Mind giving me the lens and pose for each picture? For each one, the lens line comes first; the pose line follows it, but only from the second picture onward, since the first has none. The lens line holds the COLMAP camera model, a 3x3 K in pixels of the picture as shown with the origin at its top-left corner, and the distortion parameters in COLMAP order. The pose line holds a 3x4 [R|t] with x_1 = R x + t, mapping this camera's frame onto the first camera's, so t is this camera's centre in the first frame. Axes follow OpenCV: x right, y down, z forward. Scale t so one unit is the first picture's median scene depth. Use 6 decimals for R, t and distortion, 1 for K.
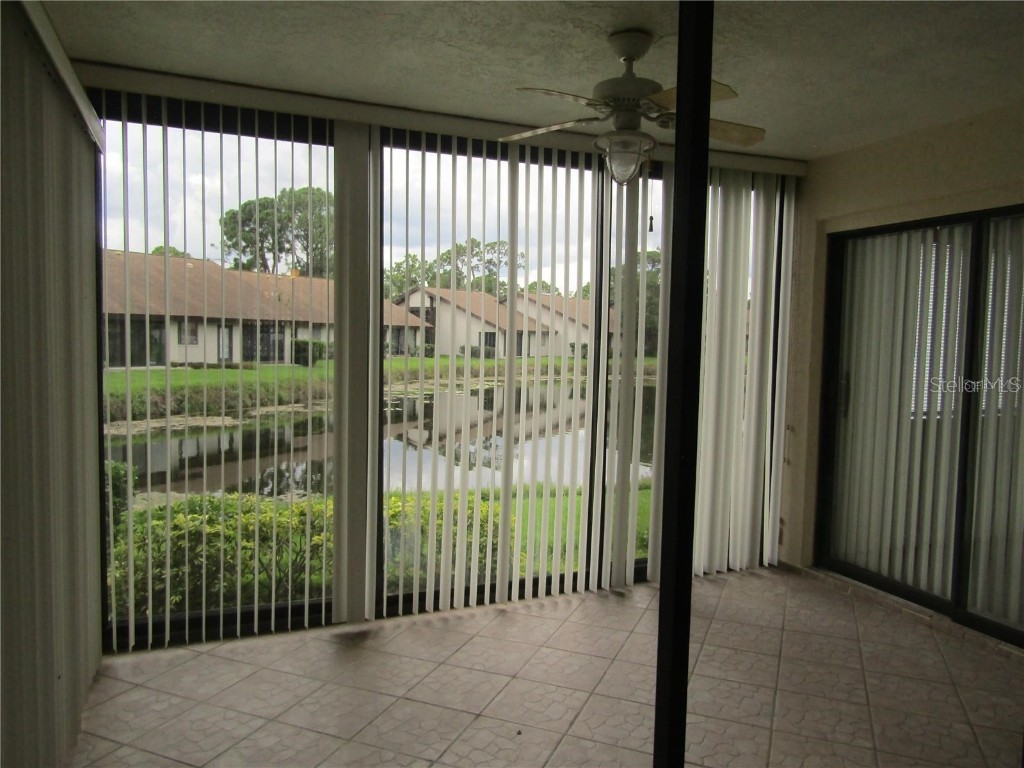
lens RADIAL K [[733.3, 0, 512.0], [0, 733.3, 384.0], [0, 0, 1]] dist [-0.008470, 0.000769]
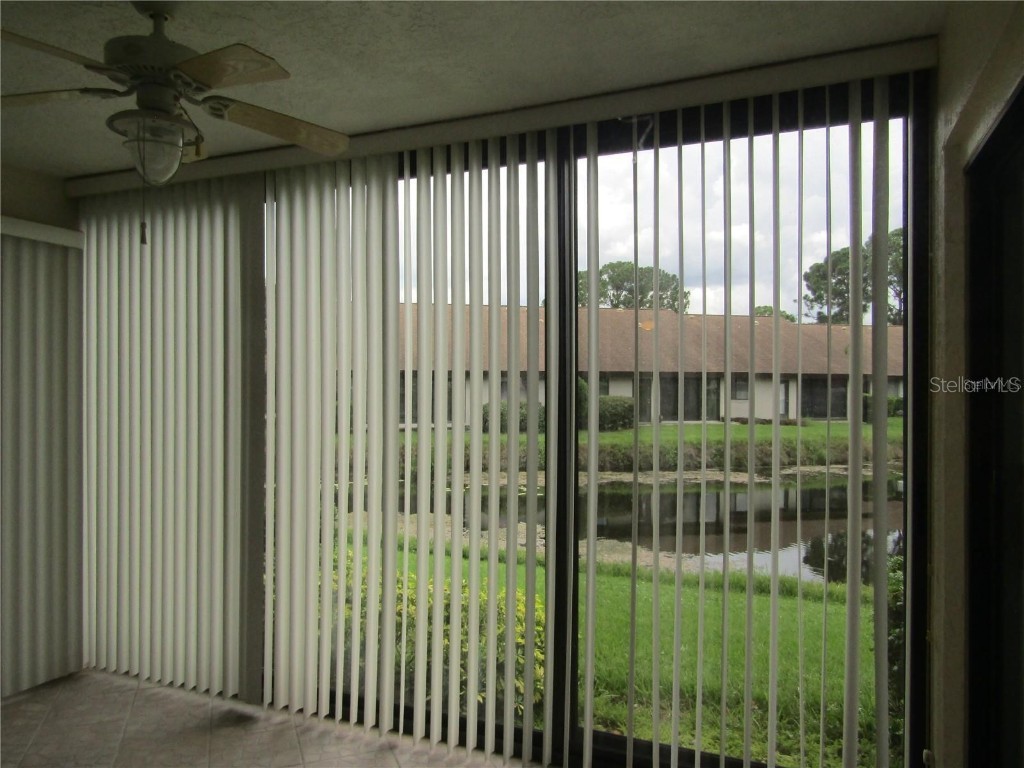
lens RADIAL K [[733.3, 0, 512.0], [0, 733.3, 384.0], [0, 0, 1]] dist [-0.008470, 0.000769]
pose [[0.686639, -0.016258, -0.726817, 0.083363], [-0.038849, 0.997501, -0.059015, -0.003795], [0.725960, 0.068758, 0.684291, 0.068868]]
